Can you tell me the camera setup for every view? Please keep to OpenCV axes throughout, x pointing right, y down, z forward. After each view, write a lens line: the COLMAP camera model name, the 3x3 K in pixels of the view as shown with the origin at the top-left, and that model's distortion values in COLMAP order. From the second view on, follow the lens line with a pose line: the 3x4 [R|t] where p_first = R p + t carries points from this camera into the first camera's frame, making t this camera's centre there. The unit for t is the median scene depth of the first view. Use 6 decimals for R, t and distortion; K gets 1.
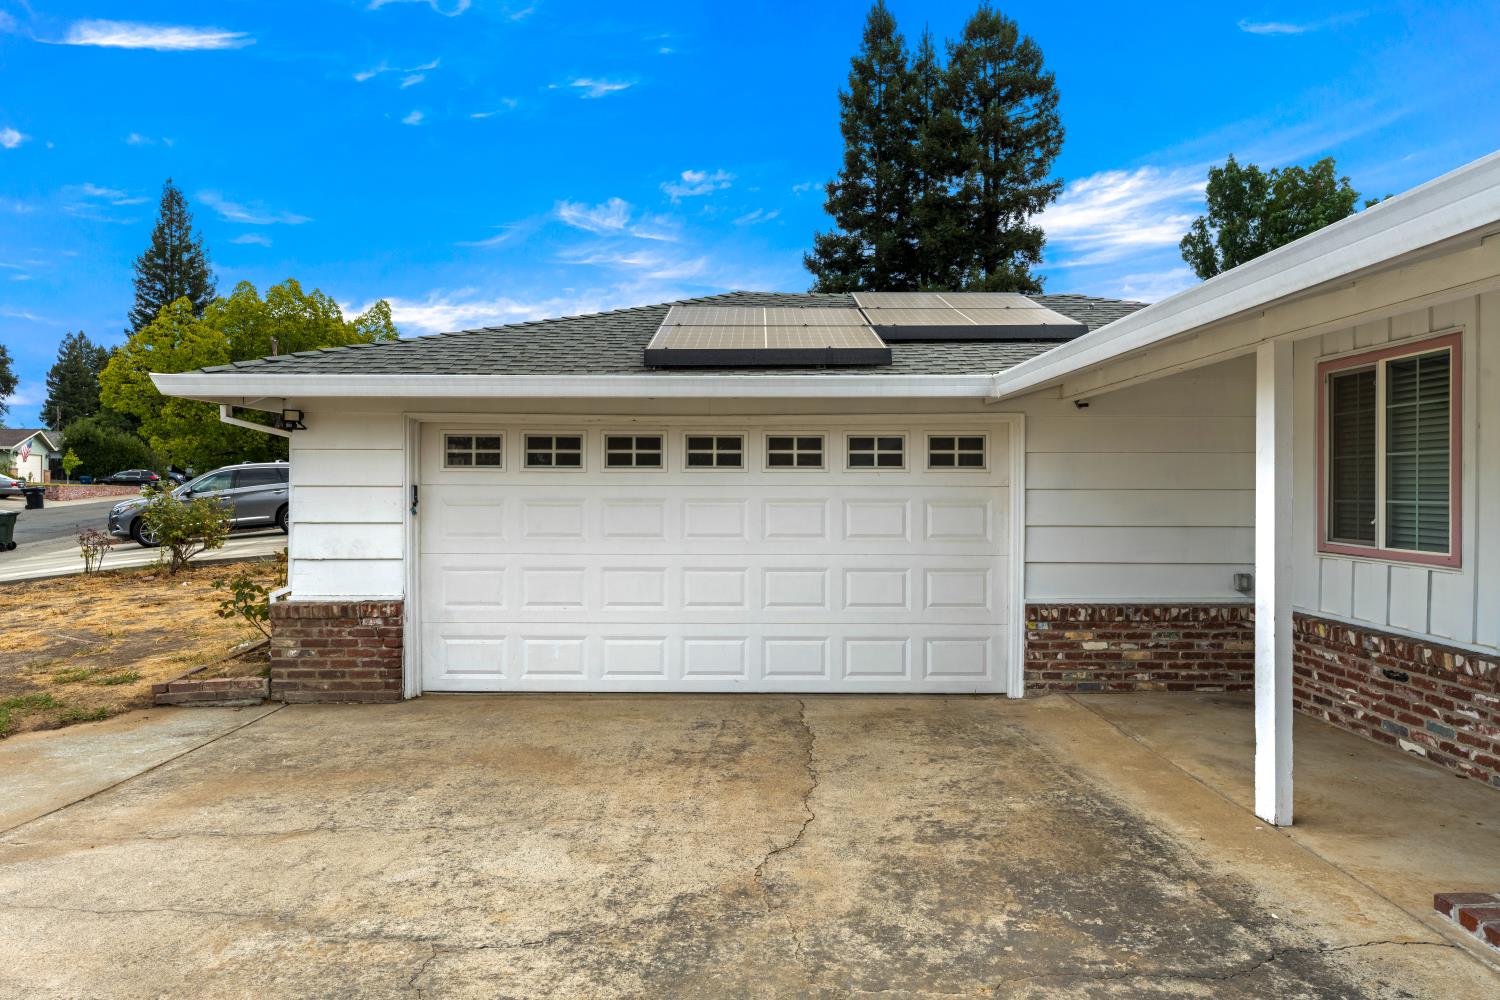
lens RADIAL K [[891.1, 0, 750.2], [0, 891.1, 497.0], [0, 0, 1]] dist [0.003028, 0.000817]
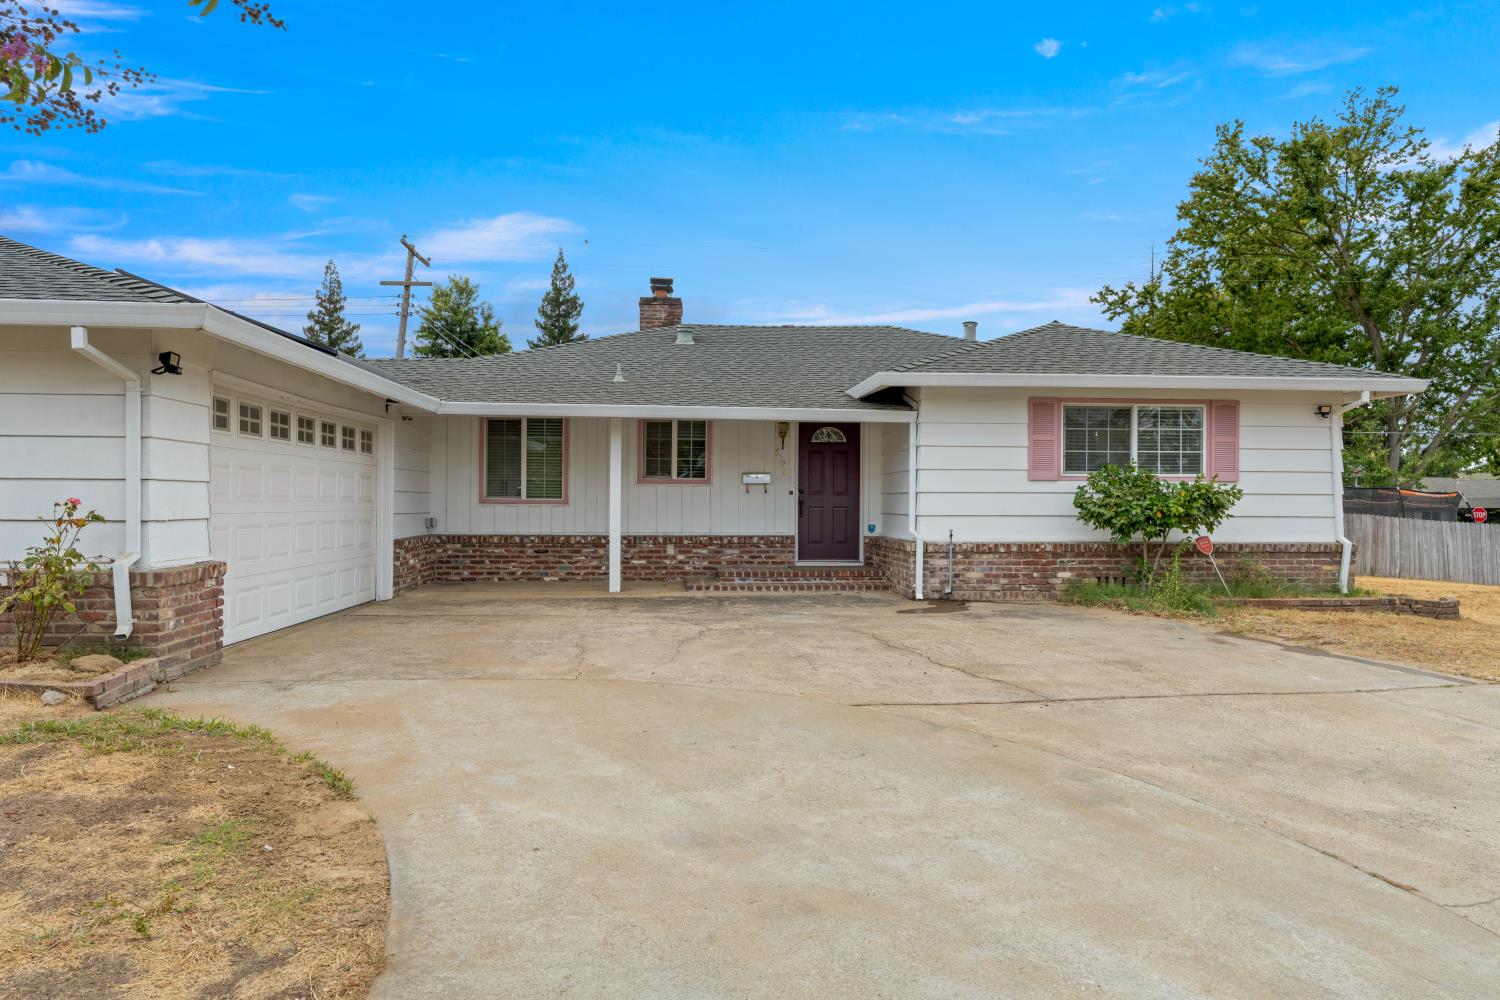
lens RADIAL K [[1033.9, 0, 751.2], [0, 1033.9, 500.7], [0, 0, 1]] dist [0.000423, 0.000017]
pose [[-0.067225, 0.000179, 0.997738, -1.940420], [-0.002408, 0.999997, -0.000341, 0.059873], [-0.997735, -0.002426, -0.067224, 0.586742]]
